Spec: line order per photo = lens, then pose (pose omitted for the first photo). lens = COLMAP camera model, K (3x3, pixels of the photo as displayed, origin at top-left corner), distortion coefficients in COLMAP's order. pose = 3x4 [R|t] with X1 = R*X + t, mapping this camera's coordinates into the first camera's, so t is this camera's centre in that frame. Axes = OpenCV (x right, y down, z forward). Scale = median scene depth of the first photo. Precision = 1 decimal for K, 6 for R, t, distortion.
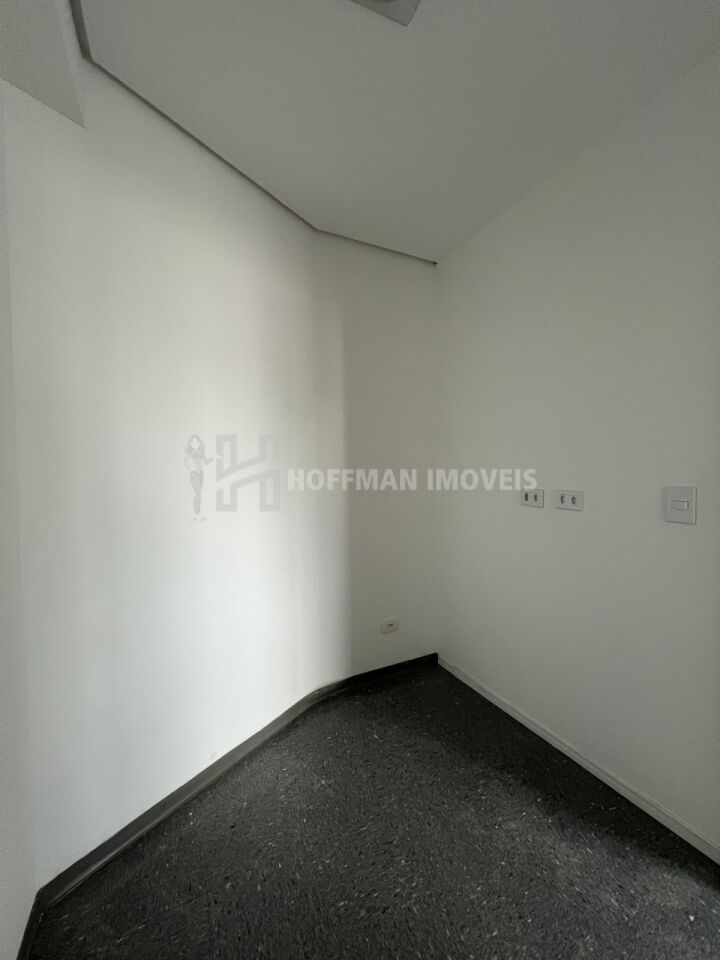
lens RADIAL K [[381.5, 0, 360.0], [0, 381.5, 480.0], [0, 0, 1]] dist [-0.000515, 0.000078]
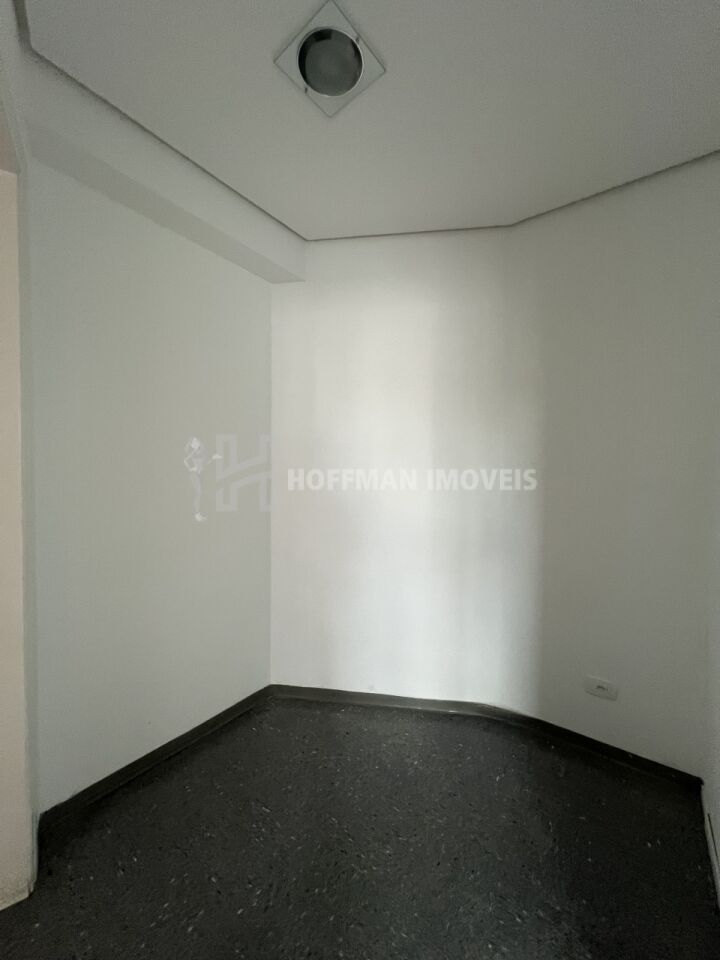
lens RADIAL K [[381.5, 0, 360.0], [0, 381.5, 480.0], [0, 0, 1]] dist [-0.000515, 0.000078]
pose [[0.452574, 0.035095, -0.891036, 0.990950], [-0.045586, 0.998829, 0.016187, -0.034346], [0.890561, 0.033293, 0.453644, 0.428254]]
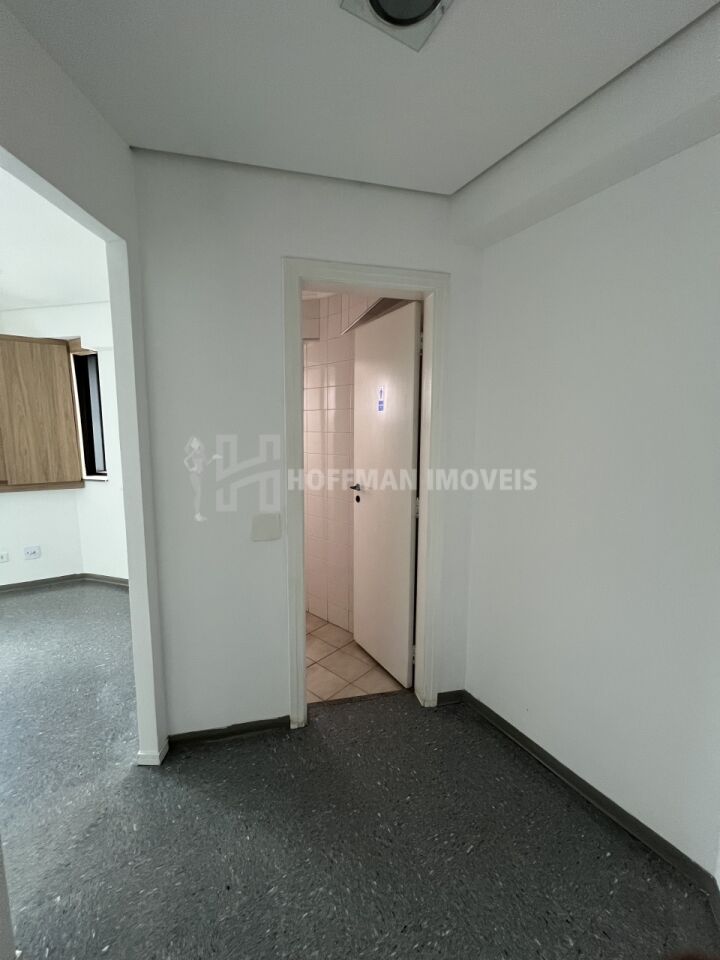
lens RADIAL K [[381.5, 0, 360.0], [0, 381.5, 480.0], [0, 0, 1]] dist [-0.000515, 0.000078]
pose [[-0.996069, 0.013310, -0.087575, 0.234955], [-0.000581, 0.987643, 0.156721, -0.212175], [0.088578, 0.156156, -0.983753, 1.640945]]
